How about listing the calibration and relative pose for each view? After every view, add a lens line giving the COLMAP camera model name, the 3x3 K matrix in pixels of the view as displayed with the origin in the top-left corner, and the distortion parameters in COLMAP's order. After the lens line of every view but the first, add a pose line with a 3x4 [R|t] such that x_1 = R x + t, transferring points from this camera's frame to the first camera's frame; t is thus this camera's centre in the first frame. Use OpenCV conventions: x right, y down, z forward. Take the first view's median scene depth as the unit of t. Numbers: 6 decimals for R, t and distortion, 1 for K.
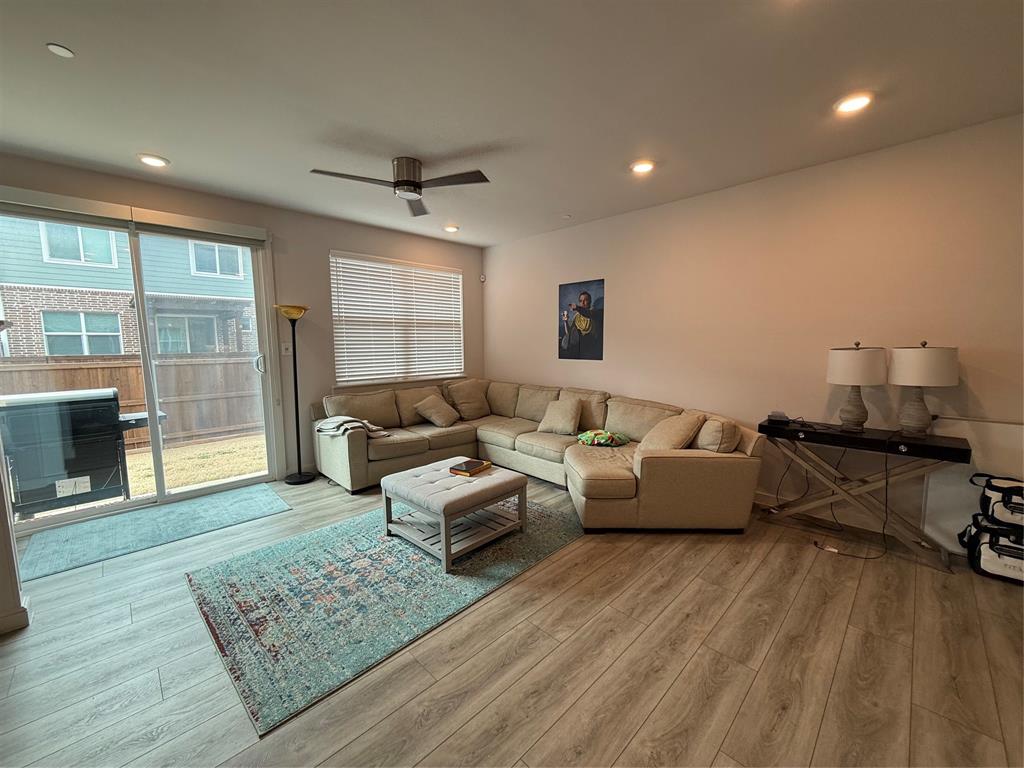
lens RADIAL K [[407.3, 0, 514.1], [0, 407.3, 385.5], [0, 0, 1]] dist [0.001660, 0.000049]
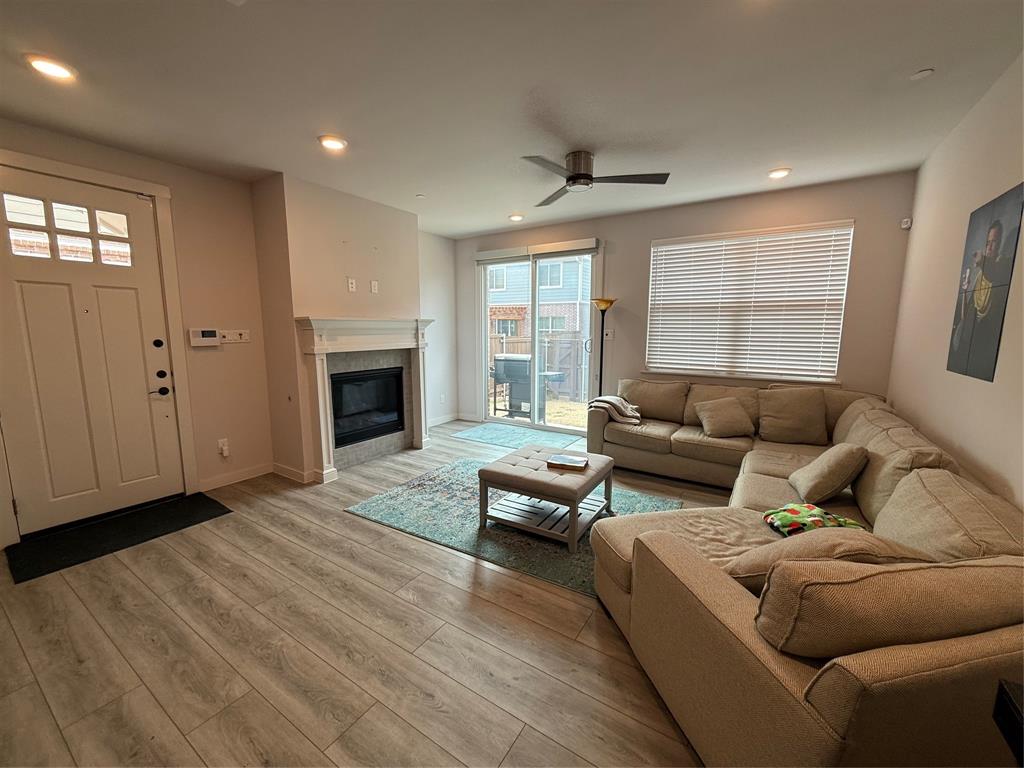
lens RADIAL K [[407.3, 0, 514.1], [0, 407.3, 385.5], [0, 0, 1]] dist [0.001660, 0.000049]
pose [[0.216403, 0.148781, -0.964901, 0.585147], [-0.109627, 0.985773, 0.127413, -0.066677], [0.970130, 0.078207, 0.229635, 0.488529]]
